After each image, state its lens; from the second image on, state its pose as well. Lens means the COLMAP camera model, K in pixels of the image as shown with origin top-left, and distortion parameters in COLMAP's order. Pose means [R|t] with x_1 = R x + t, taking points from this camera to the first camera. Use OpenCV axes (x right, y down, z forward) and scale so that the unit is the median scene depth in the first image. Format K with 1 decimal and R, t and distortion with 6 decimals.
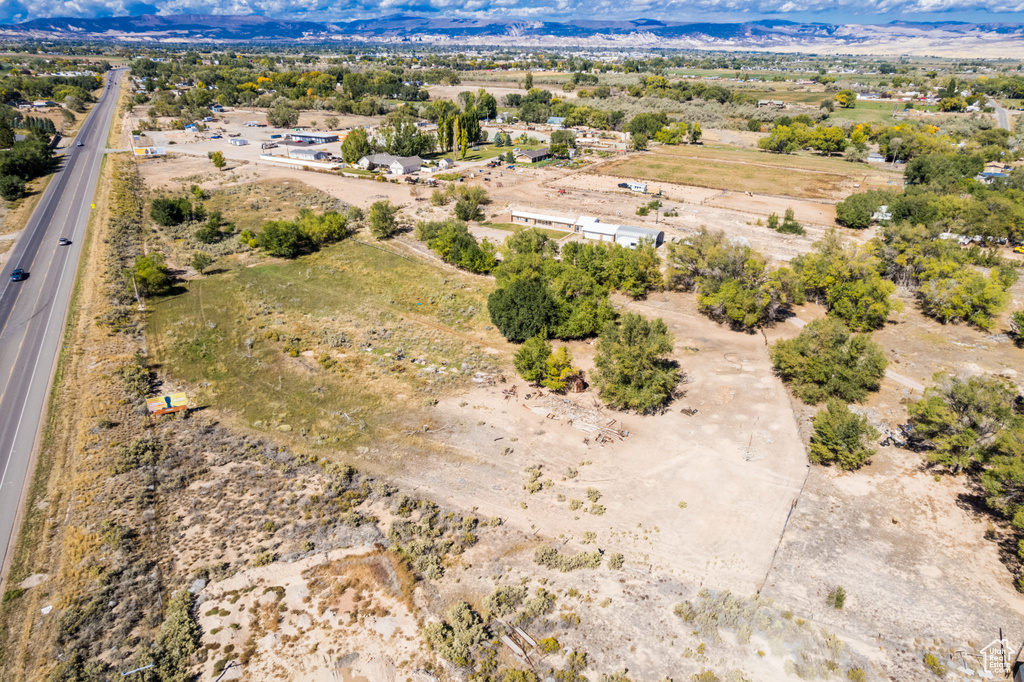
lens RADIAL K [[657.9, 0, 512.0], [0, 657.9, 341.0], [0, 0, 1]] dist [-0.081021, 0.079461]
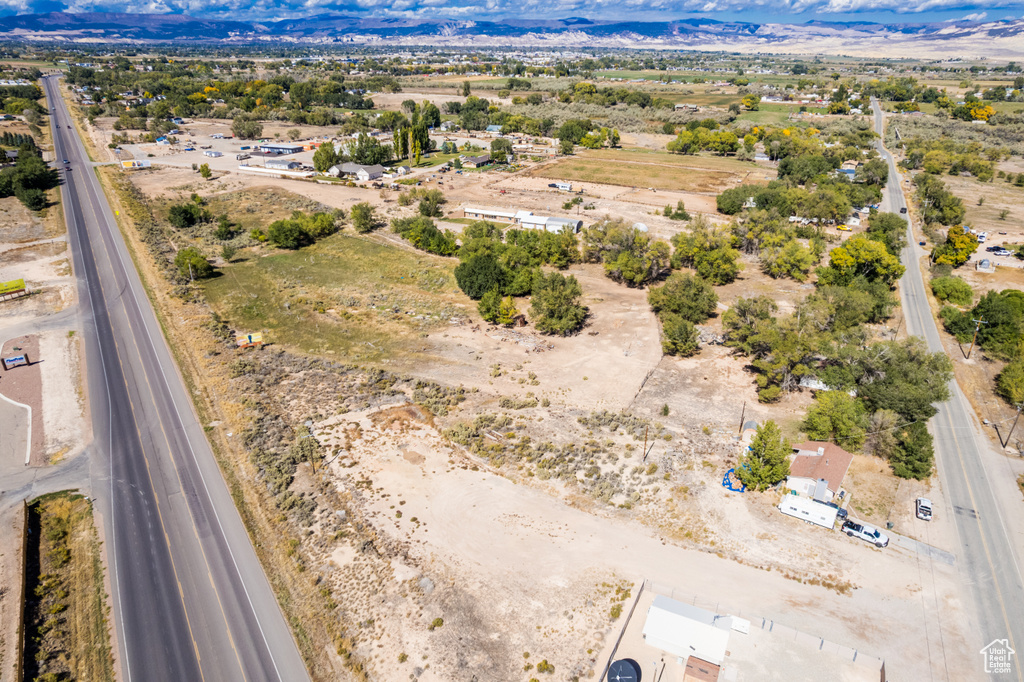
lens RADIAL K [[657.9, 0, 512.0], [0, 657.9, 341.0], [0, 0, 1]] dist [-0.081021, 0.079461]
pose [[0.995584, -0.041259, 0.084320, -0.015863], [0.041139, 0.999148, 0.003161, 0.035013], [-0.084379, 0.000322, 0.996434, -0.163593]]
